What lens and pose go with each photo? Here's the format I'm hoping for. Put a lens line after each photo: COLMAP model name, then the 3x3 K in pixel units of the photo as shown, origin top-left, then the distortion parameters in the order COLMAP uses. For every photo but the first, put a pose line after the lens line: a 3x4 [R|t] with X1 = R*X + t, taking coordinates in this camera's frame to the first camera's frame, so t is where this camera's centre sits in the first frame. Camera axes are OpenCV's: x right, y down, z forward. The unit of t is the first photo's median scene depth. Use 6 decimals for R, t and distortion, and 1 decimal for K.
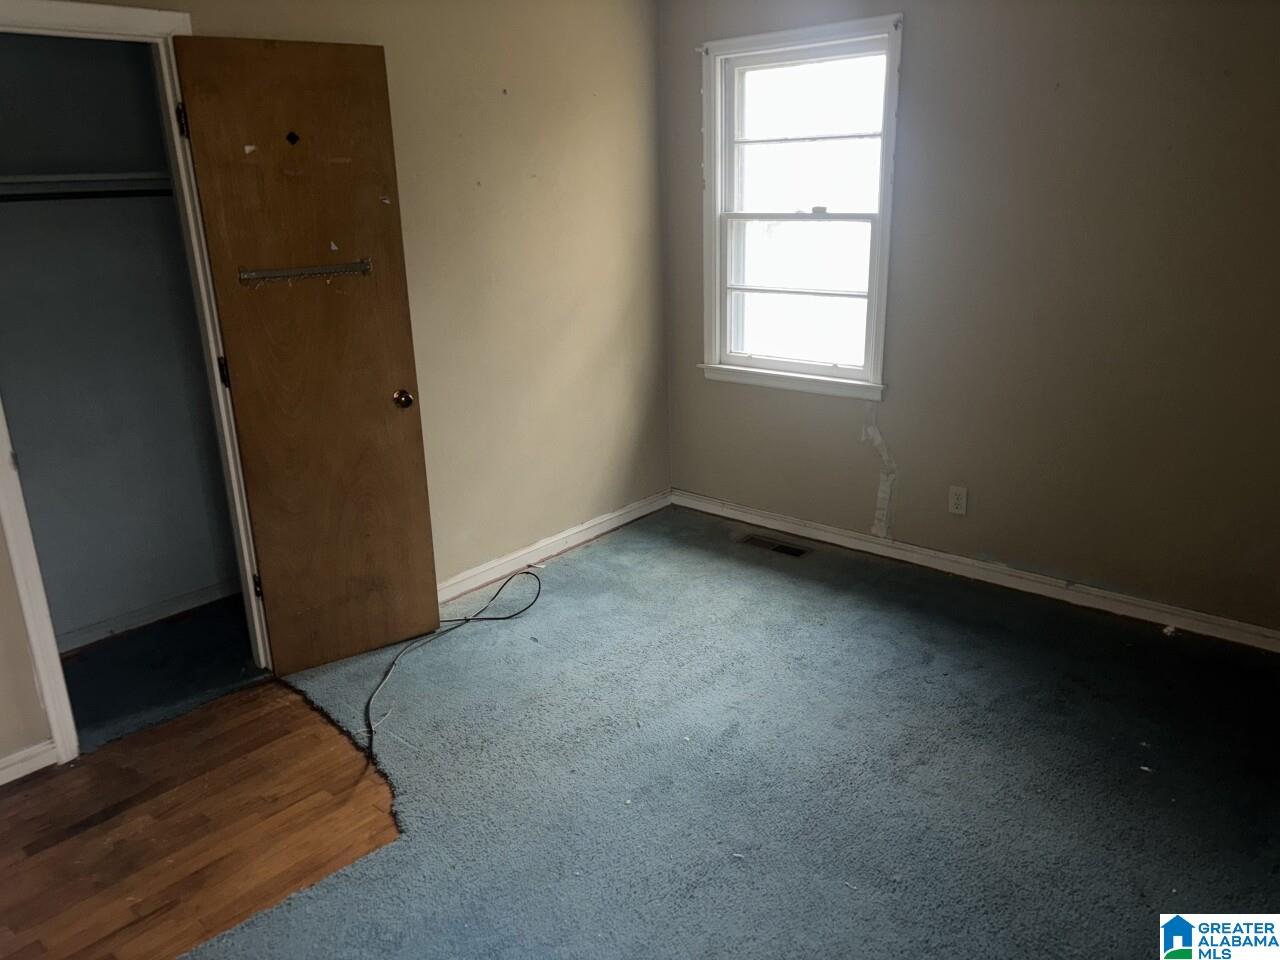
lens RADIAL K [[964.7, 0, 641.5], [0, 964.7, 477.2], [0, 0, 1]] dist [0.006691, 0.002985]
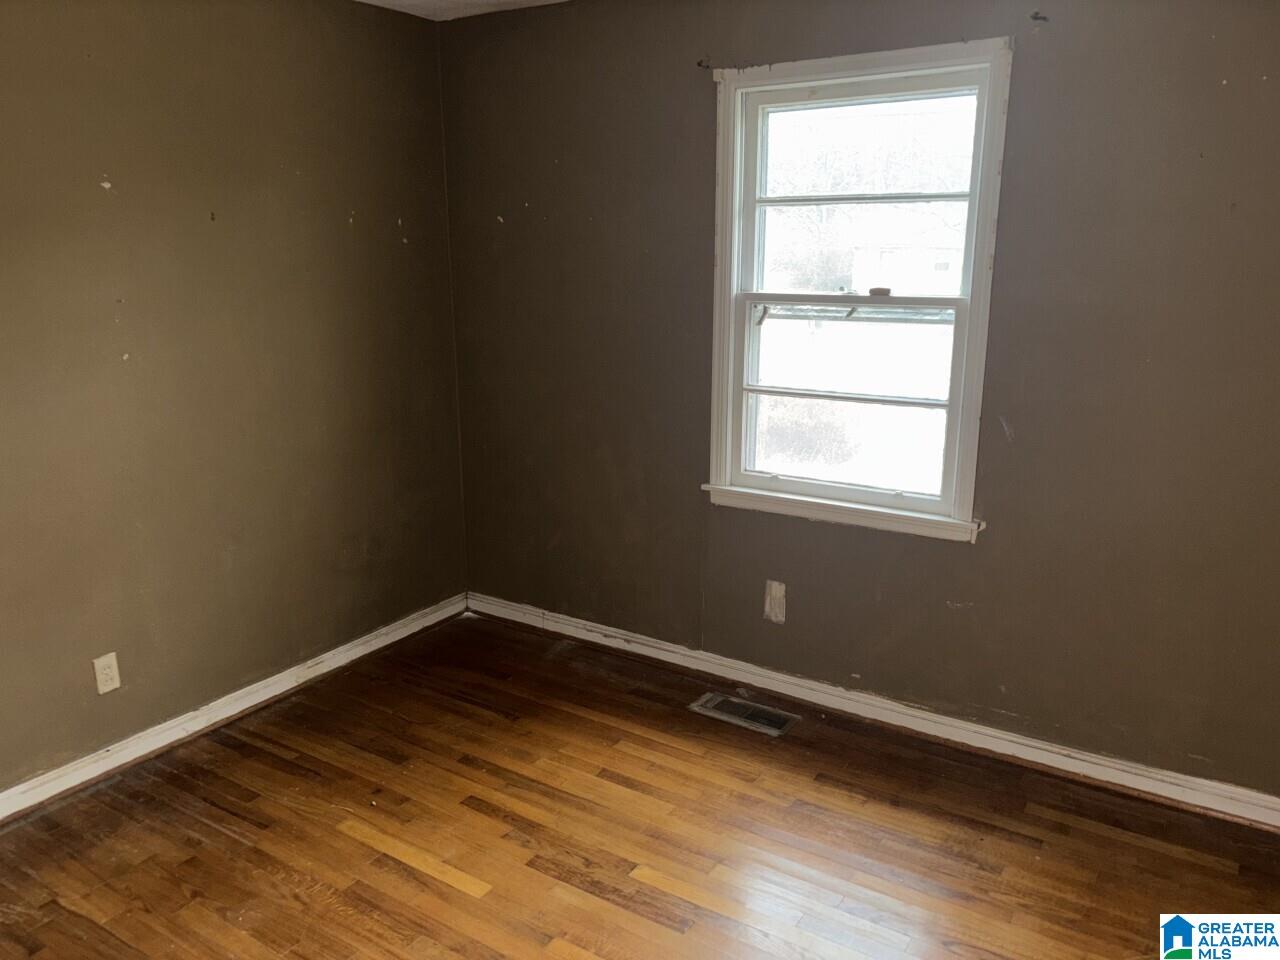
lens RADIAL K [[964.7, 0, 636.8], [0, 964.7, 476.4], [0, 0, 1]] dist [0.006691, 0.002985]
pose [[0.990307, -0.021575, 0.137207, -0.109795], [0.028518, 0.998399, -0.048841, -0.099902], [-0.135934, 0.052280, 0.989338, 0.281489]]
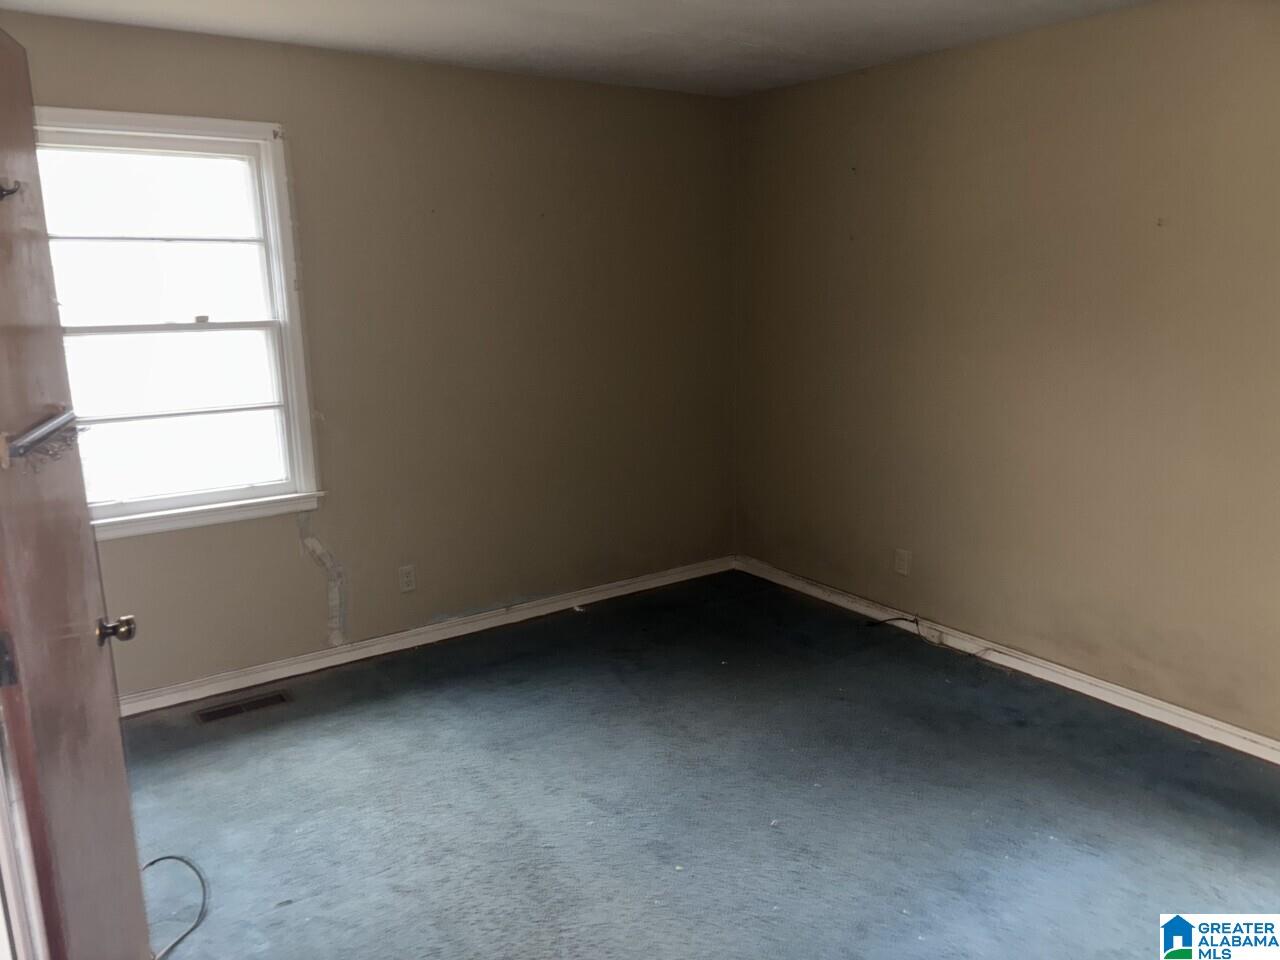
lens RADIAL K [[964.7, 0, 640.0], [0, 964.7, 484.6], [0, 0, 1]] dist [0.006691, 0.002985]
pose [[0.226485, -0.178954, 0.957434, -0.597936], [0.295153, 0.949369, 0.107627, -0.109378], [-0.928218, 0.258214, 0.267836, 0.428110]]
